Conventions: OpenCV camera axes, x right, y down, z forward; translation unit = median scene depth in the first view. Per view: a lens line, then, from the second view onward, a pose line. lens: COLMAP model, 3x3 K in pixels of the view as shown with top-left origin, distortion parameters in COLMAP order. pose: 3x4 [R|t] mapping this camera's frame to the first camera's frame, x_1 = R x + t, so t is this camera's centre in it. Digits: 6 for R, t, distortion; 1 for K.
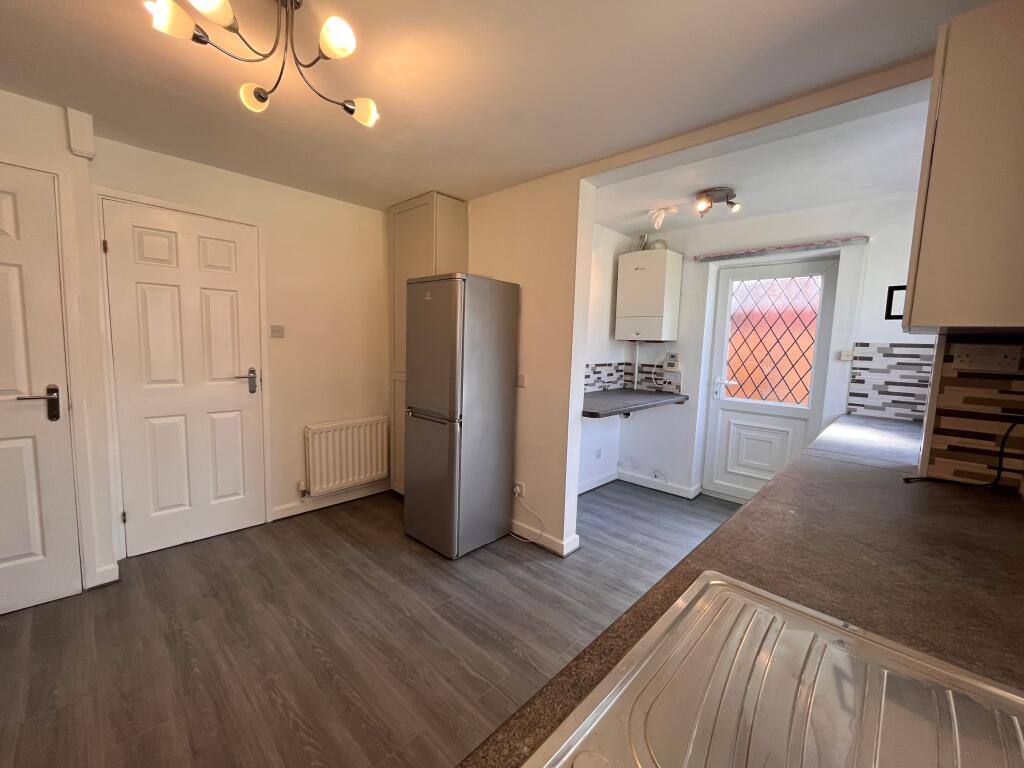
lens RADIAL K [[413.5, 0, 510.2], [0, 413.5, 386.6], [0, 0, 1]] dist [-0.002795, -0.001020]
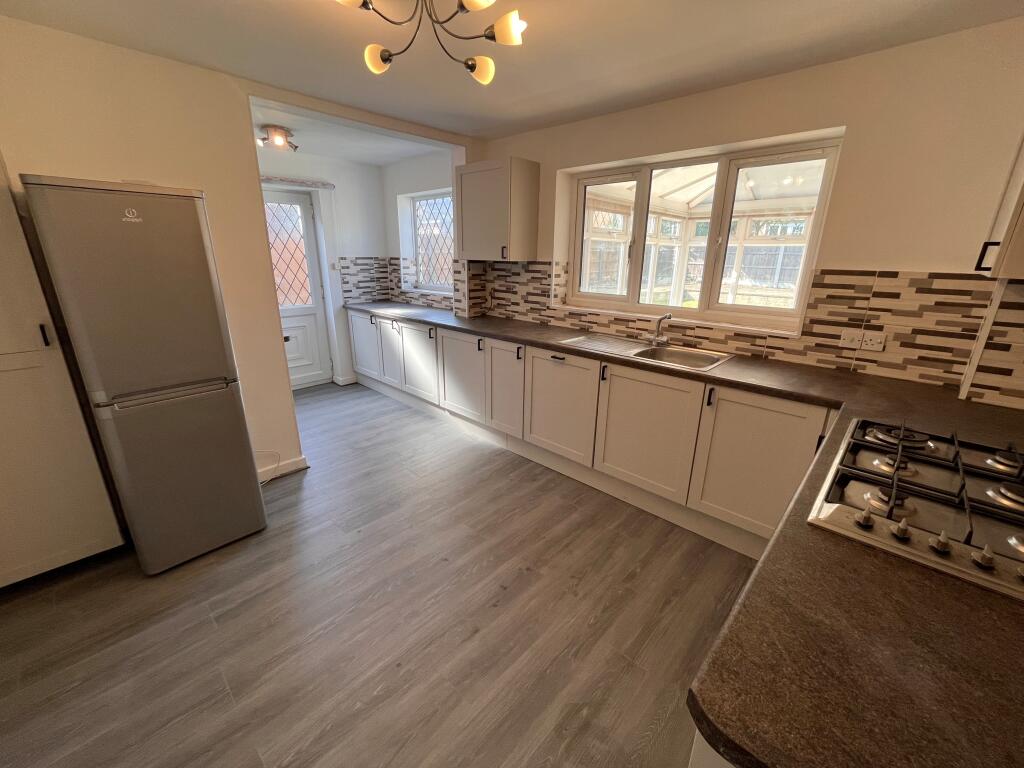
lens RADIAL K [[413.5, 0, 510.8], [0, 413.5, 387.1], [0, 0, 1]] dist [-0.002795, -0.001020]
pose [[-0.008024, -0.338504, 0.940931, -0.983416], [0.098791, 0.936089, 0.337605, -0.136328], [-0.995076, 0.095664, 0.025930, 0.450378]]
